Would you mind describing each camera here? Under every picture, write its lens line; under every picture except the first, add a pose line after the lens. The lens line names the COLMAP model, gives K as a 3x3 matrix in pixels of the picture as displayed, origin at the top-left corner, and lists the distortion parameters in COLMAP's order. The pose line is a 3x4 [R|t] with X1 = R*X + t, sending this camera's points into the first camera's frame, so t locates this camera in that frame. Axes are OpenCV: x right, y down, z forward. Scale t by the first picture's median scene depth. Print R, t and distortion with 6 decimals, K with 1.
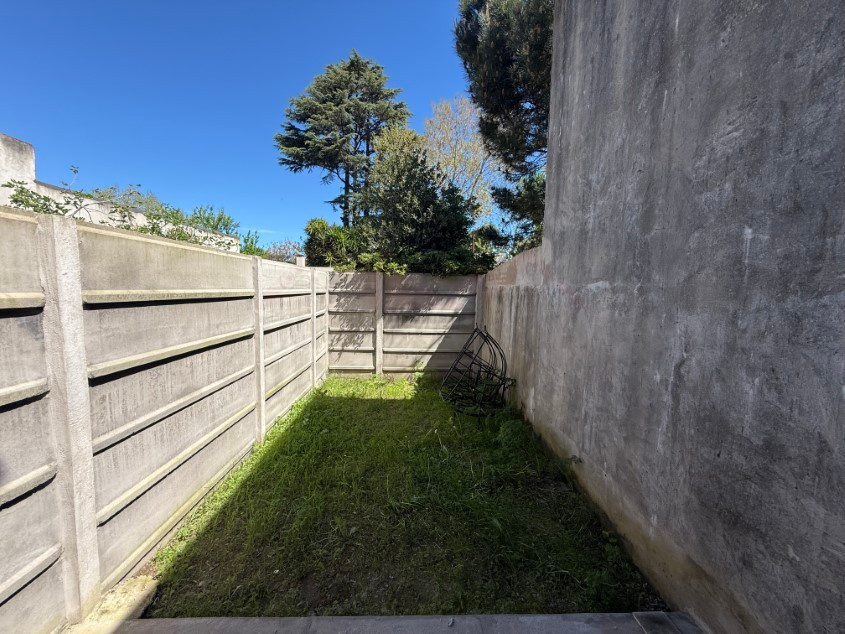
lens RADIAL K [[336.7, 0, 421.8], [0, 336.7, 318.0], [0, 0, 1]] dist [-0.000268, 0.000051]
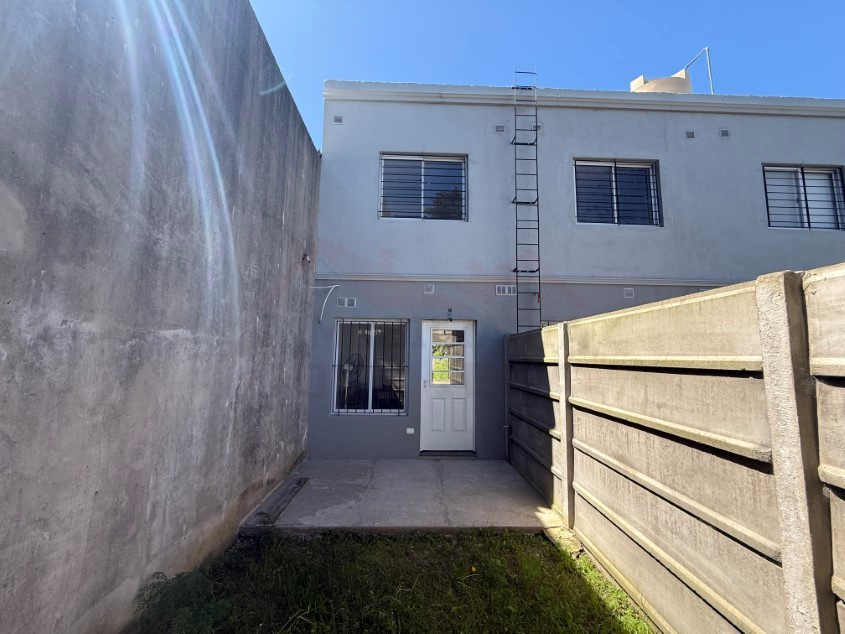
lens RADIAL K [[336.7, 0, 421.8], [0, 336.7, 318.0], [0, 0, 1]] dist [-0.000268, 0.000051]
pose [[-0.999259, -0.037222, 0.009752, -0.105280], [-0.037468, 0.998951, -0.026328, -0.153023], [-0.008761, -0.026674, -0.999606, 2.062808]]
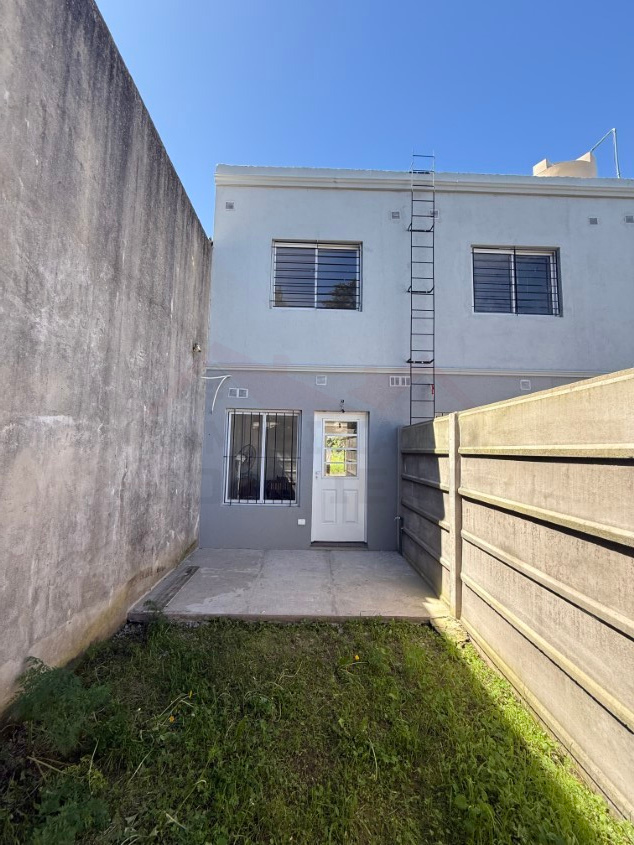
lens RADIAL K [[336.7, 0, 316.0], [0, 336.7, 421.4], [0, 0, 1]] dist [-0.000268, 0.000051]
pose [[-0.998853, -0.042724, 0.021611, -0.149226], [-0.042669, 0.999085, 0.003003, -0.137402], [-0.021720, 0.002077, -0.999762, 2.043721]]
